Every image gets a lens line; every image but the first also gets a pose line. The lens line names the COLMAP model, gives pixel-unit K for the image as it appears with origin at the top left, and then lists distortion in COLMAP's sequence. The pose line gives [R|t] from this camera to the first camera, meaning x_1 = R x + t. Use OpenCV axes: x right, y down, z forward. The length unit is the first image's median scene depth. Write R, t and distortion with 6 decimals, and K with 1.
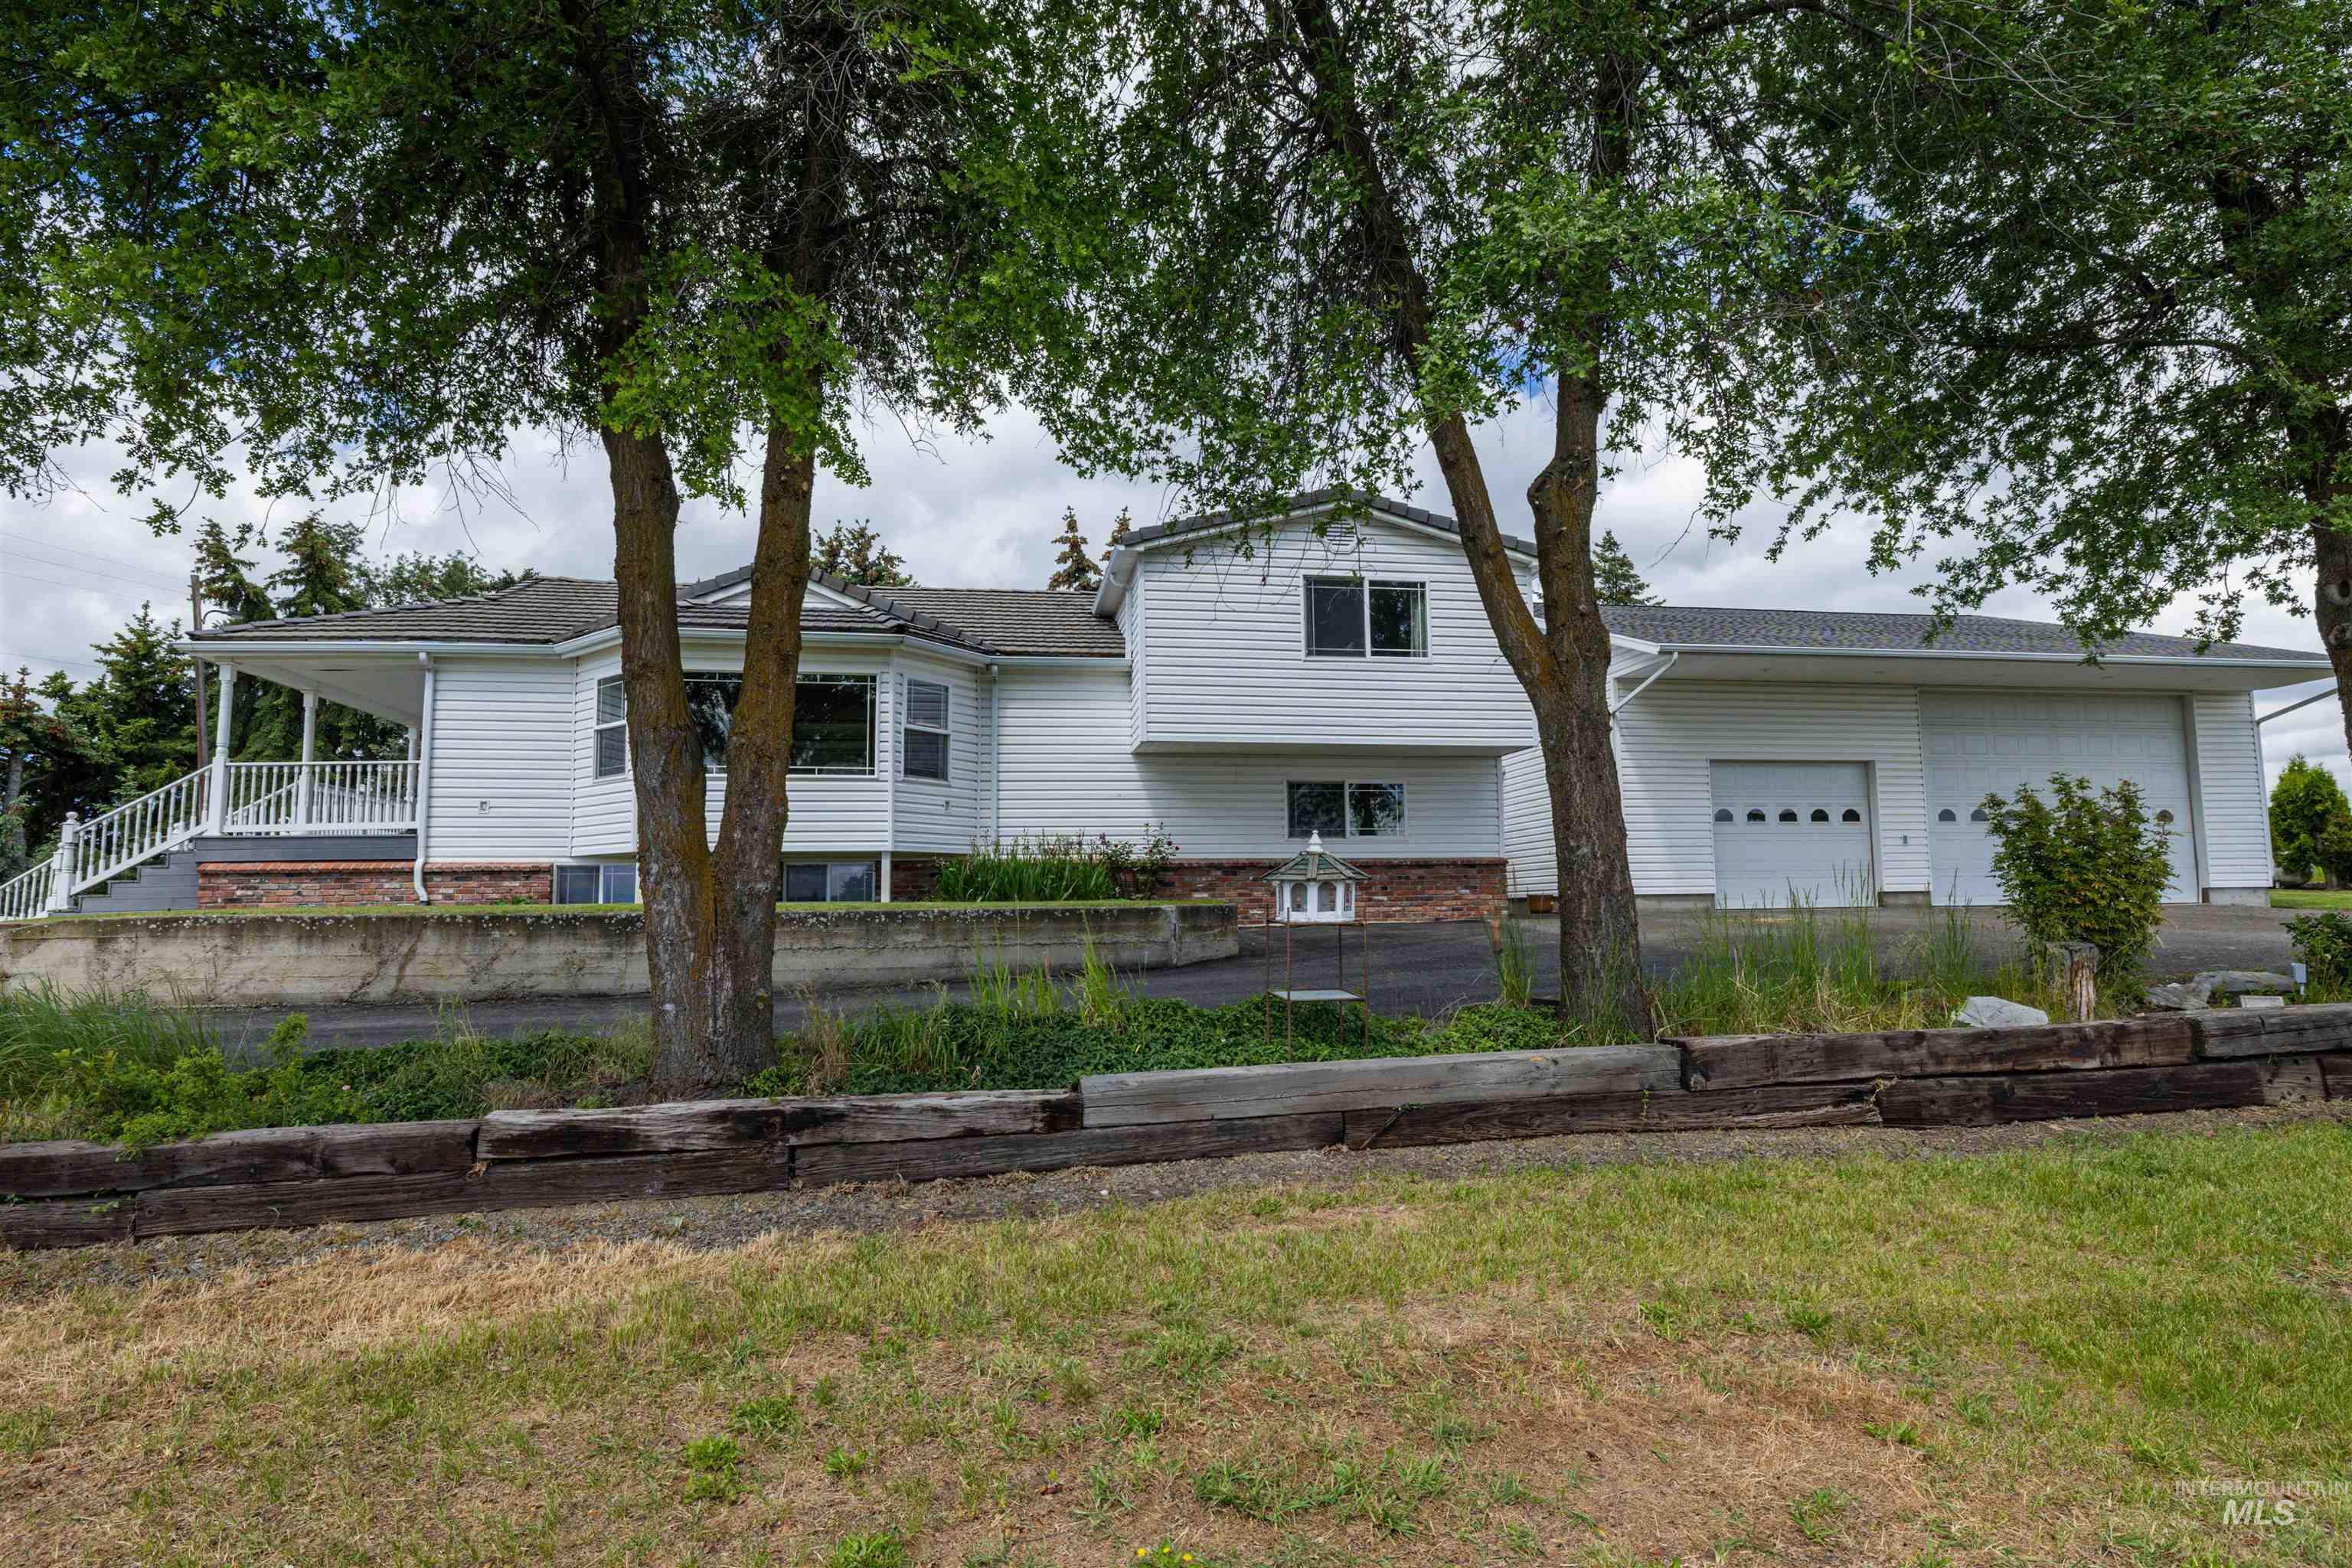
lens RADIAL K [[1205.1, 0, 1176.0], [0, 1205.1, 784.0], [0, 0, 1]] dist [0.000314, 0.000012]
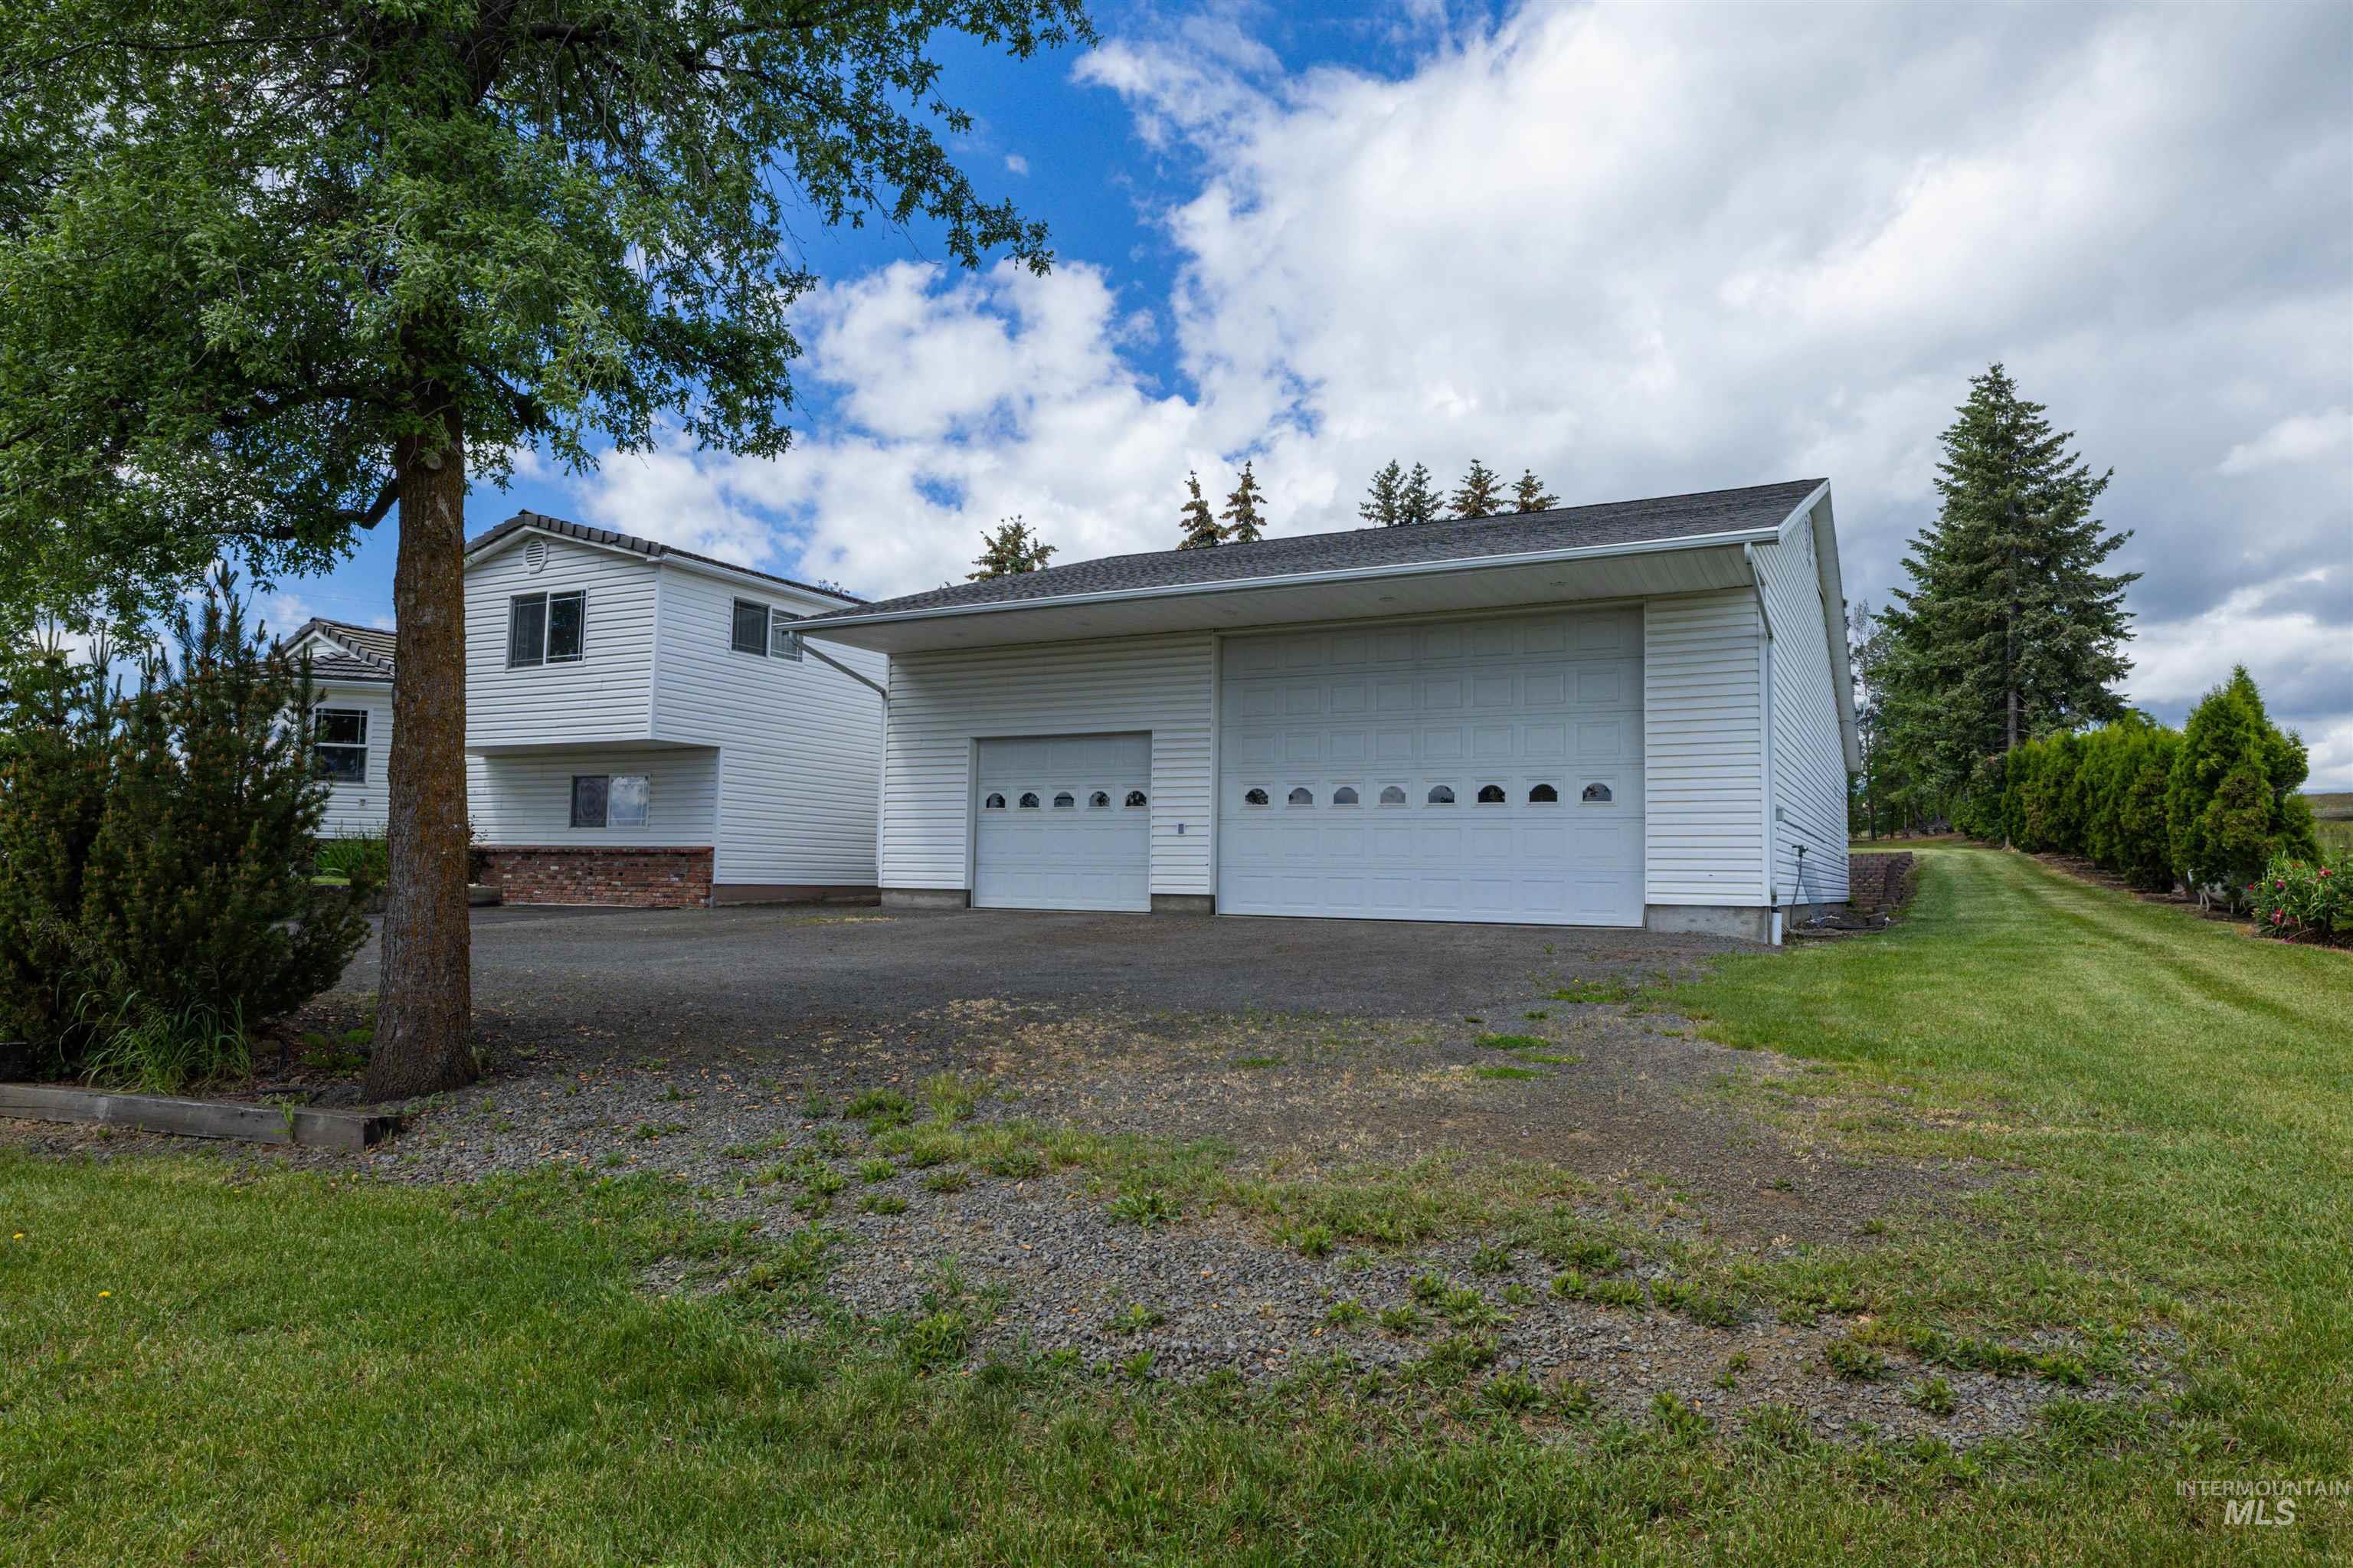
lens RADIAL K [[1382.9, 0, 1176.5], [0, 1382.9, 784.0], [0, 0, 1]] dist [0.000633, 0.000107]
pose [[0.791696, -0.018624, -0.610631, 1.199076], [0.029569, 0.999532, 0.007853, 0.010268], [0.610199, -0.024273, 0.791876, 0.296425]]
